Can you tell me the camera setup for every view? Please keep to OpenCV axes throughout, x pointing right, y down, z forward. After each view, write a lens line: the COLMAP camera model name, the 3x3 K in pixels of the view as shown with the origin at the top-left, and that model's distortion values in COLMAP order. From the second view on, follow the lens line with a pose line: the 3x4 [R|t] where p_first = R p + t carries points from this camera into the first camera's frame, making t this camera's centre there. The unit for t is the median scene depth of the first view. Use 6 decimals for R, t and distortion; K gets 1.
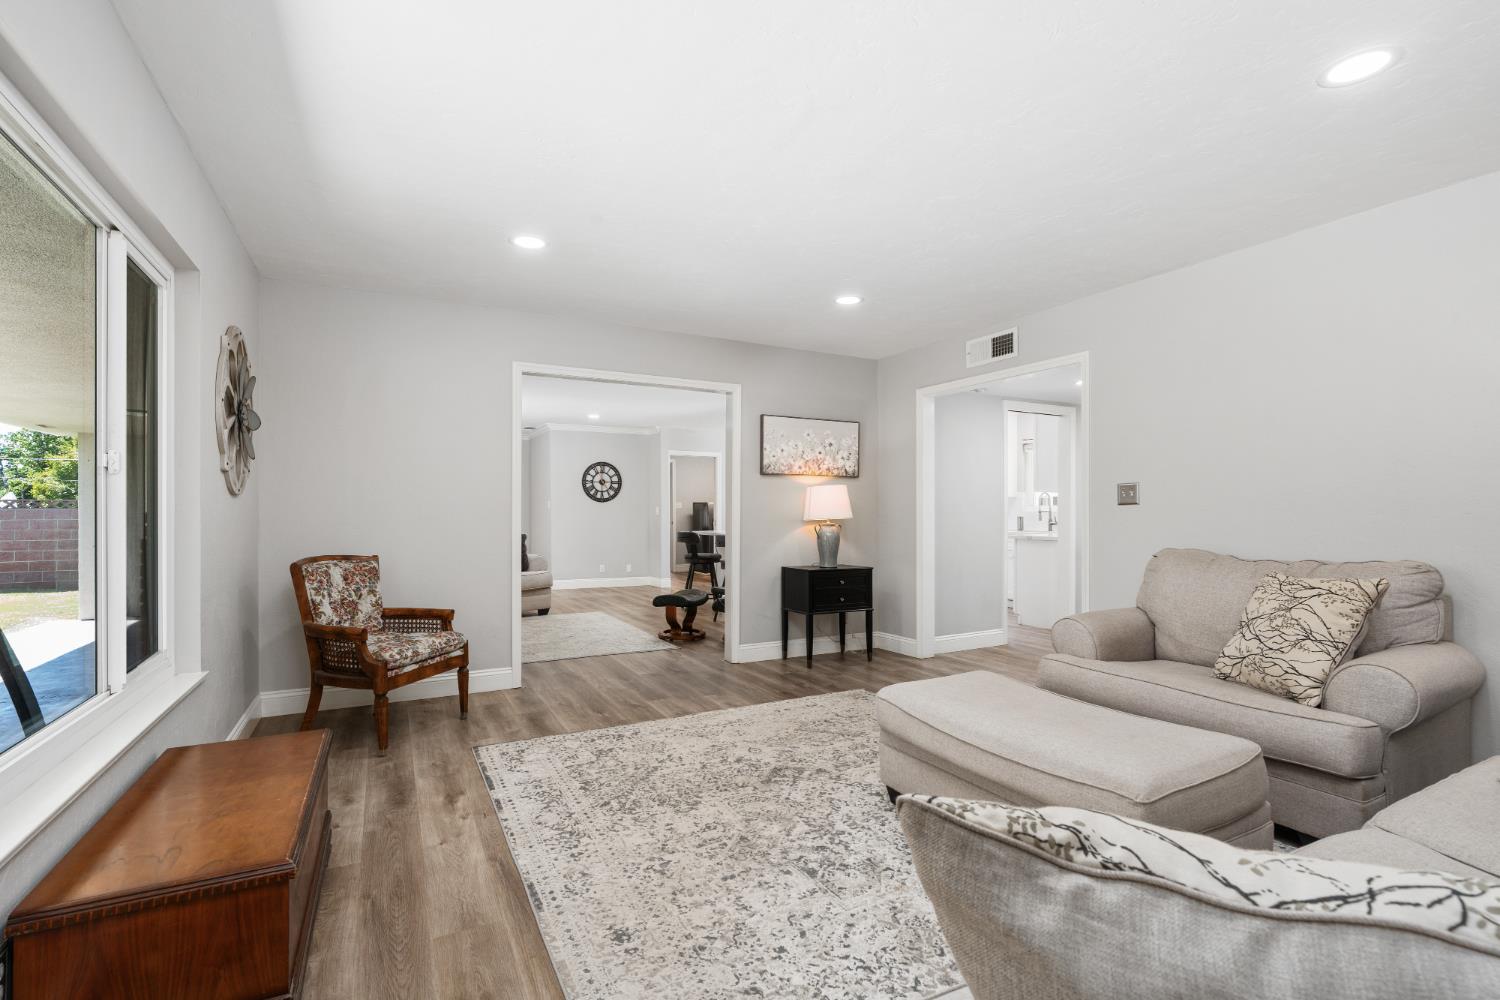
lens RADIAL K [[679.5, 0, 752.5], [0, 679.5, 495.9], [0, 0, 1]] dist [-0.003432, 0.000186]
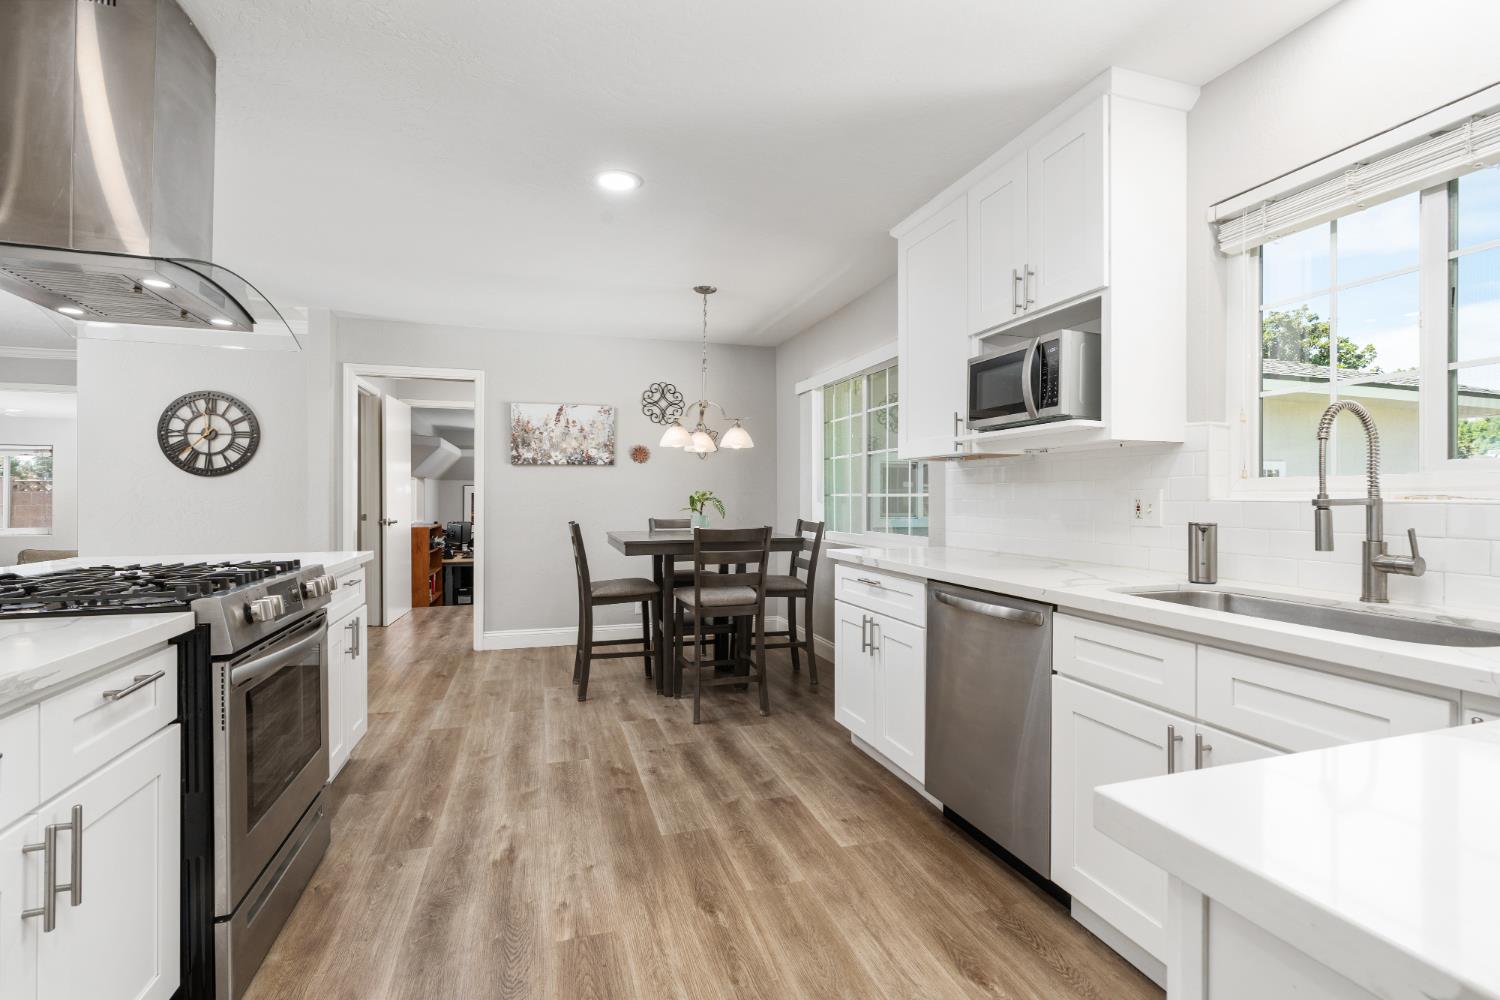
lens RADIAL K [[679.5, 0, 752.5], [0, 679.5, 495.9], [0, 0, 1]] dist [-0.003432, 0.000186]
pose [[0.981471, 0.002256, -0.191596, 0.739381], [0.002118, 0.999742, 0.022621, 0.039624], [0.191598, -0.022608, 0.981213, 1.909216]]
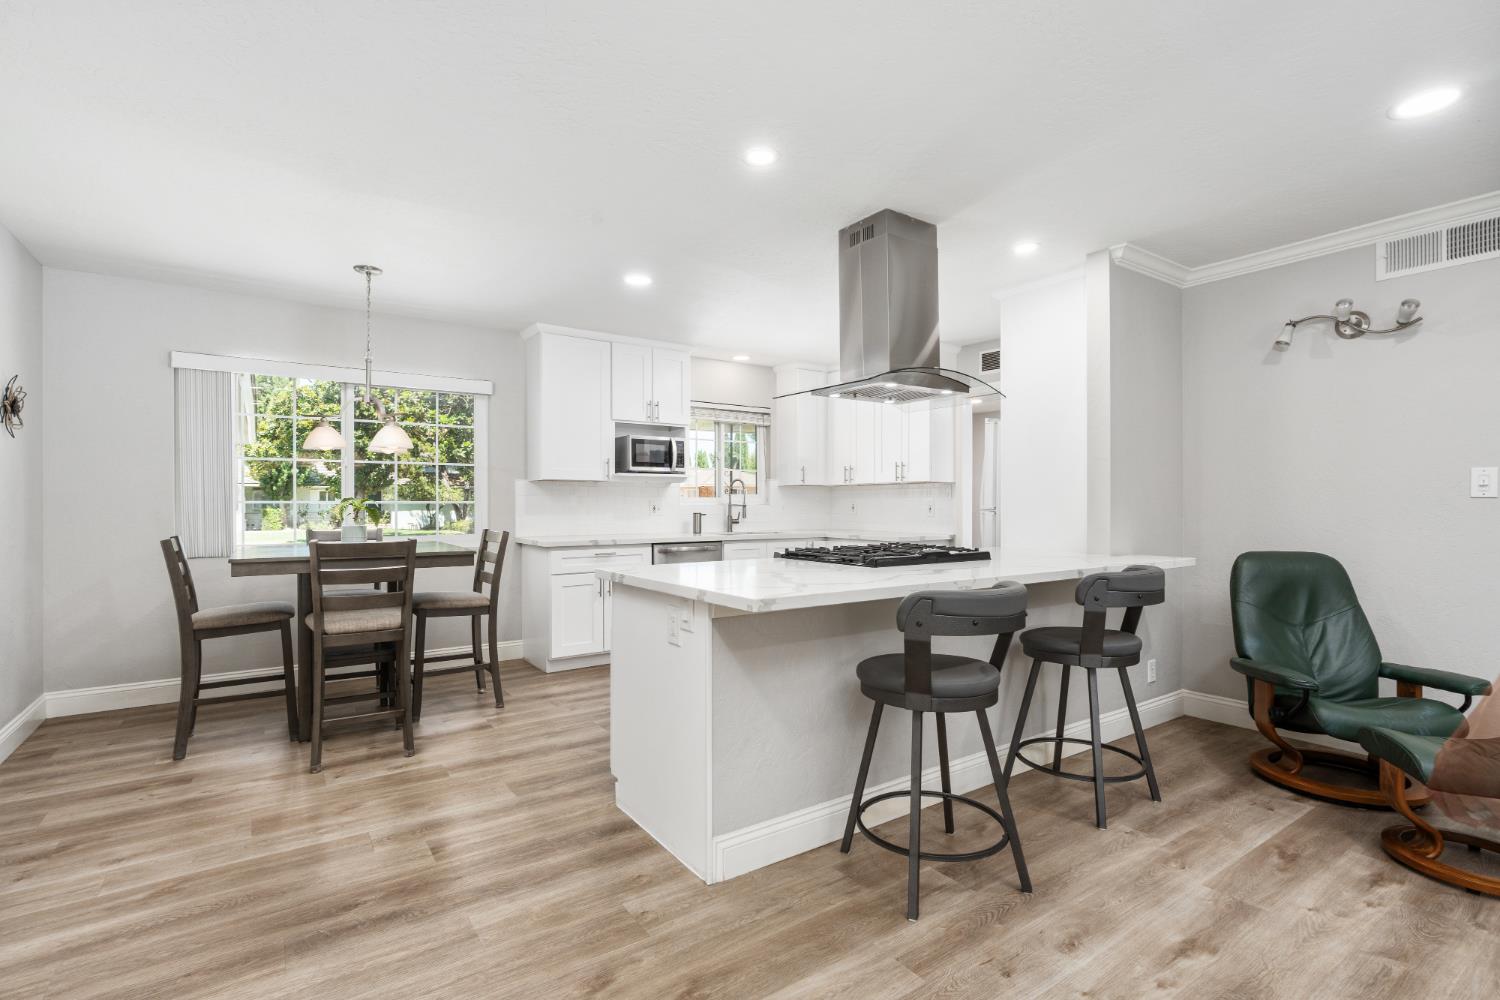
lens RADIAL K [[695.6, 0, 745.8], [0, 695.6, 505.8], [0, 0, 1]] dist [-0.000483, 0.000111]
pose [[-0.107440, -0.002779, 0.994208, -0.778154], [-0.023993, 0.999712, 0.000201, 0.055866], [-0.993922, -0.023832, -0.107476, 2.627676]]
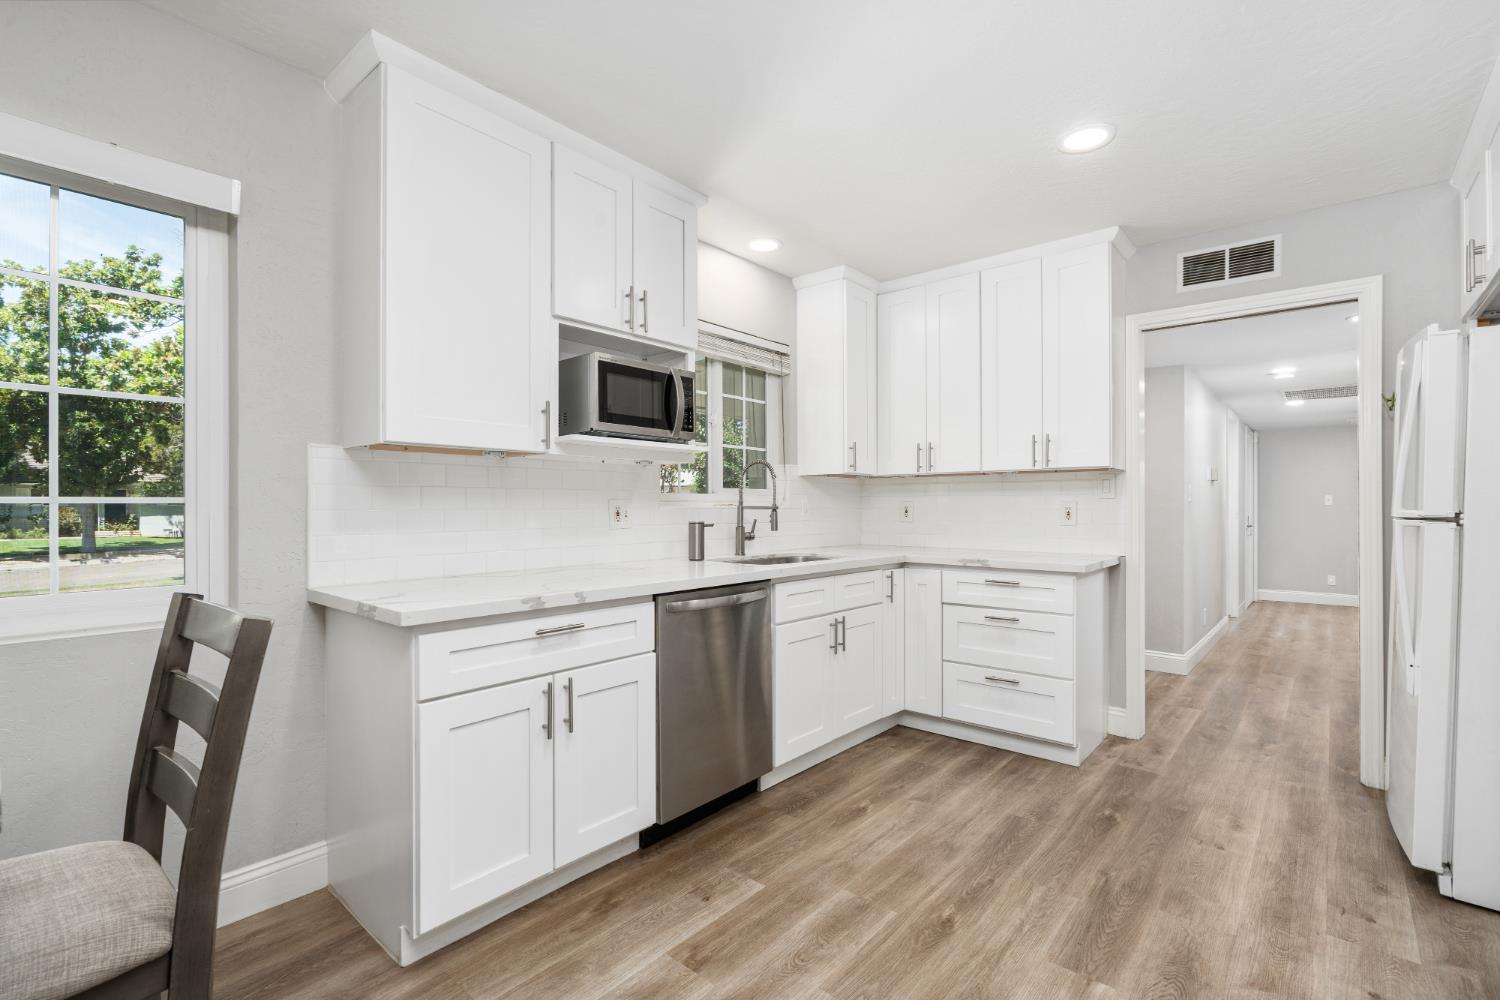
lens RADIAL K [[677.3, 0, 747.6], [0, 677.3, 505.5], [0, 0, 1]] dist [-0.003722, 0.000872]
pose [[-0.351529, 0.001086, 0.936176, 0.126065], [-0.022644, 0.999697, -0.009663, 0.062314], [-0.935903, -0.024596, -0.351398, 2.817971]]
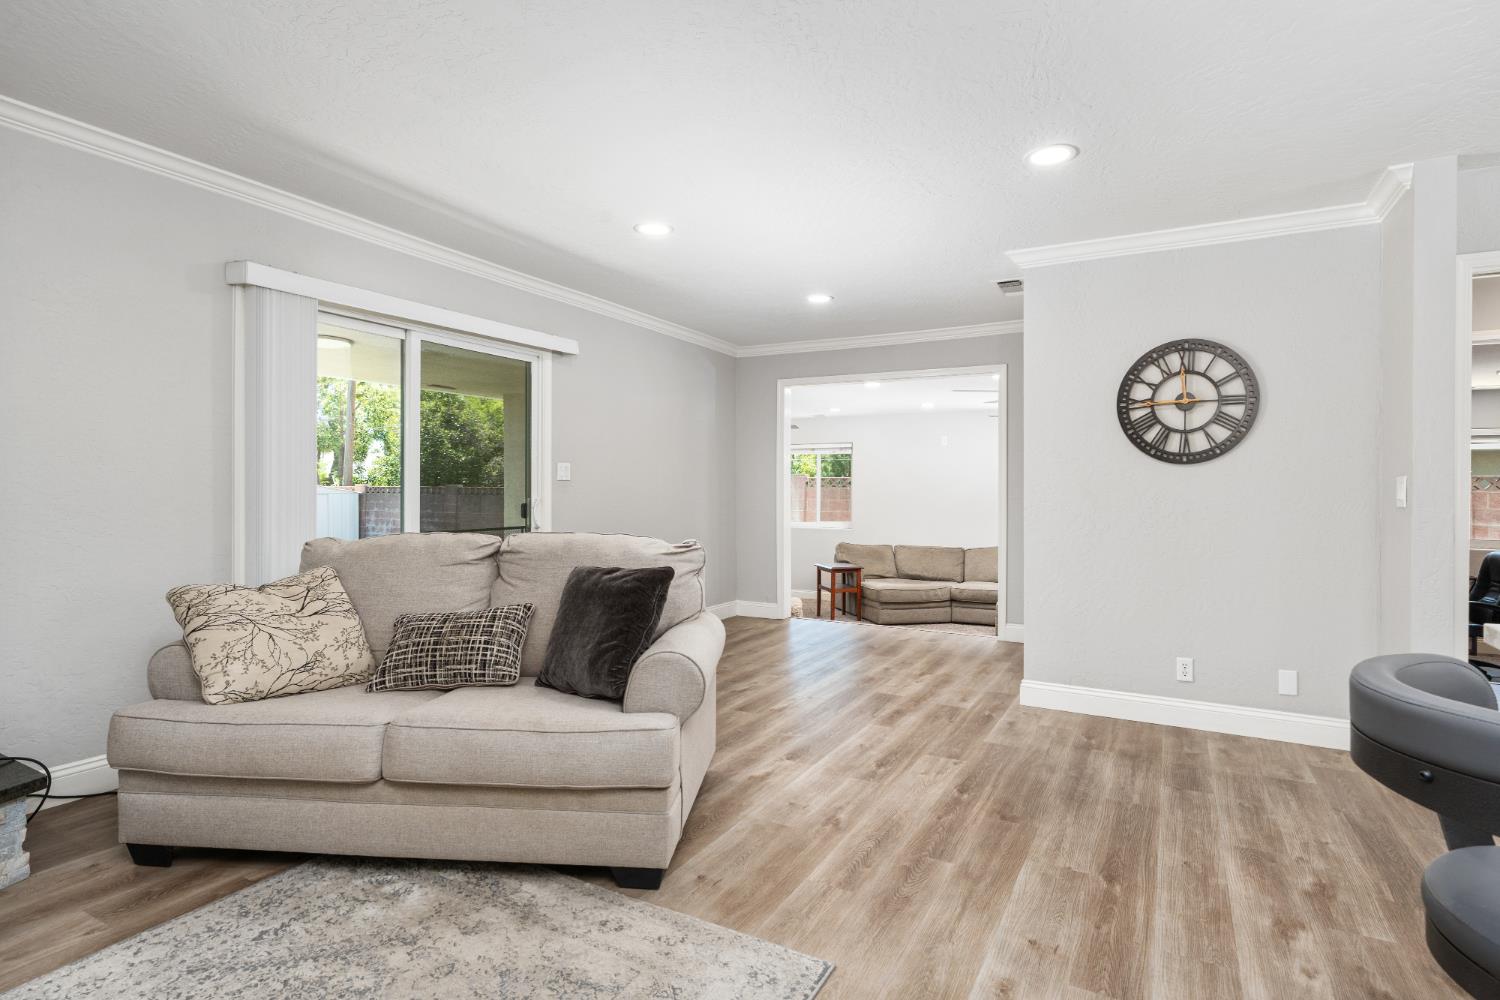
lens RADIAL K [[774.0, 0, 759.8], [0, 774.0, 492.5], [0, 0, 1]] dist [0.001515, 0.001489]
pose [[0.549606, 0.006043, -0.835402, -0.079807], [0.013337, 0.999783, 0.016006, 0.043493], [0.835317, -0.019939, 0.549406, 1.965089]]
